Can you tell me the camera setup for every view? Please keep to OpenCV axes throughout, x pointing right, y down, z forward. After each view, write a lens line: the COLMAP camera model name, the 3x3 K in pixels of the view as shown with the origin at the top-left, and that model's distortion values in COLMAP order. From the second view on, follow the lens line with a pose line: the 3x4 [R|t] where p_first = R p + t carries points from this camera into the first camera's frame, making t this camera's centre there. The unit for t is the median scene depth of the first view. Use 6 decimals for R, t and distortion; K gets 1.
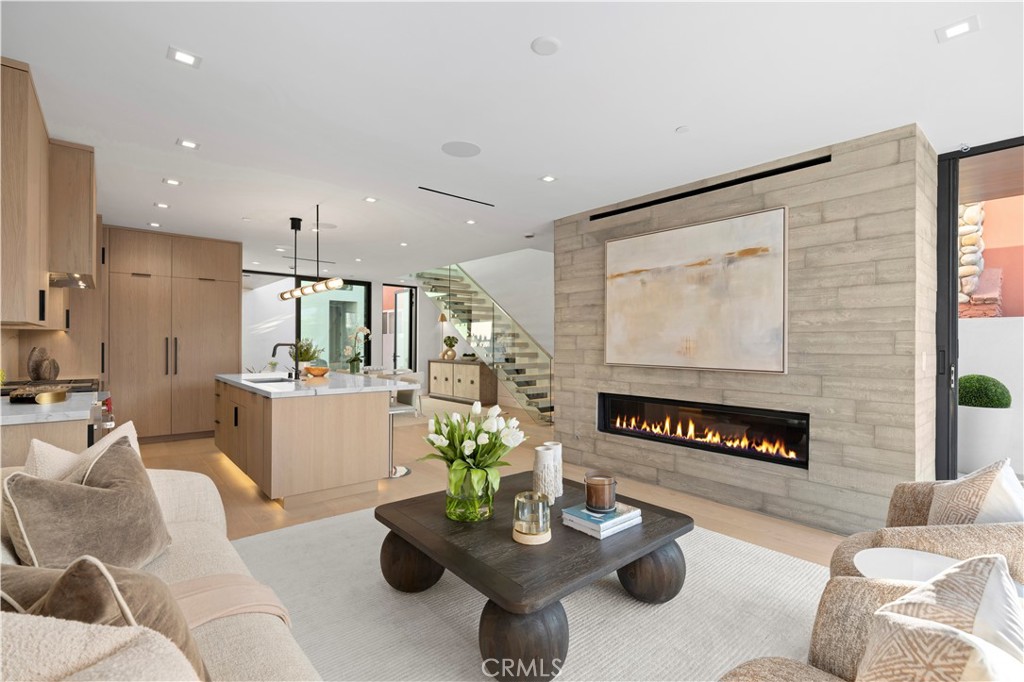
lens RADIAL K [[465.2, 0, 512.0], [0, 465.2, 341.0], [0, 0, 1]] dist [0.000266, 0.000053]
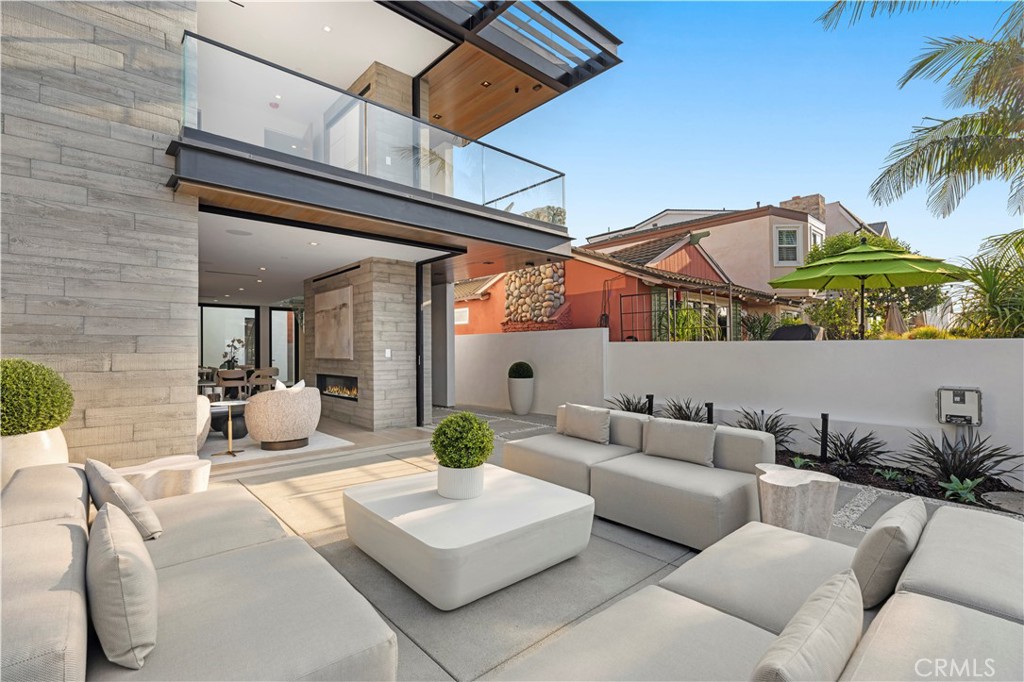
lens RADIAL K [[462.0, 0, 511.2], [0, 462.0, 349.6], [0, 0, 1]] dist [-0.001668, -0.000234]
pose [[0.999742, -0.011746, 0.019453, 1.129529], [0.011672, 0.999924, 0.003908, 0.017625], [-0.019498, -0.003680, 0.999803, -1.069317]]
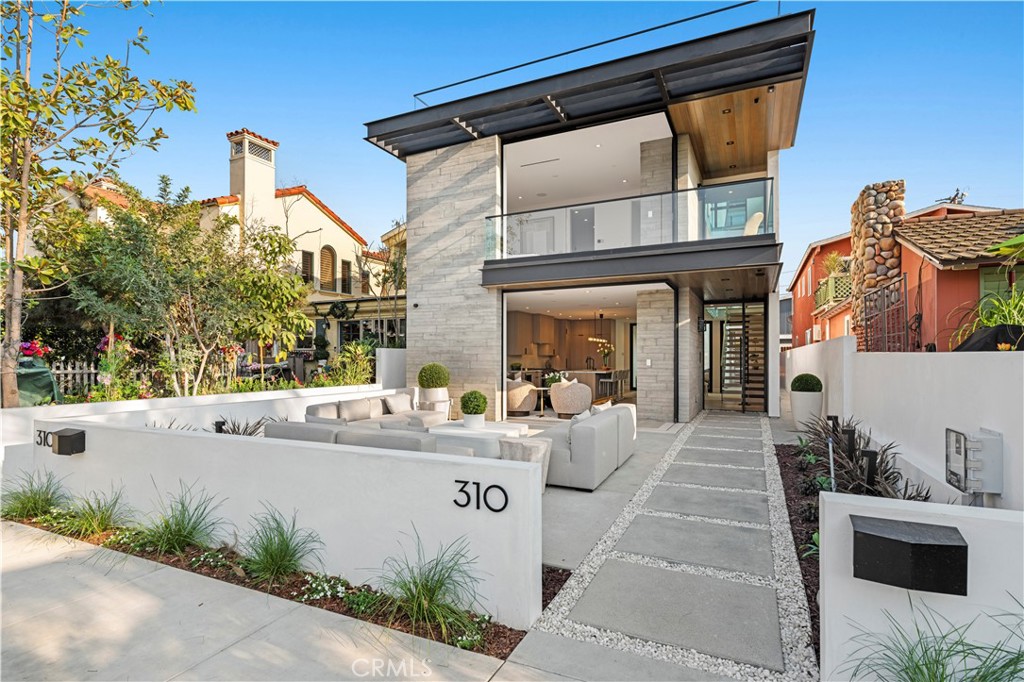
lens RADIAL K [[508.5, 0, 510.8], [0, 508.5, 360.6], [0, 0, 1]] dist [0.000719, 0.000072]
pose [[0.398885, -0.007181, -0.916973, 2.886322], [0.006463, 0.999967, -0.005019, 0.033145], [0.916978, -0.003924, 0.398918, -0.931601]]
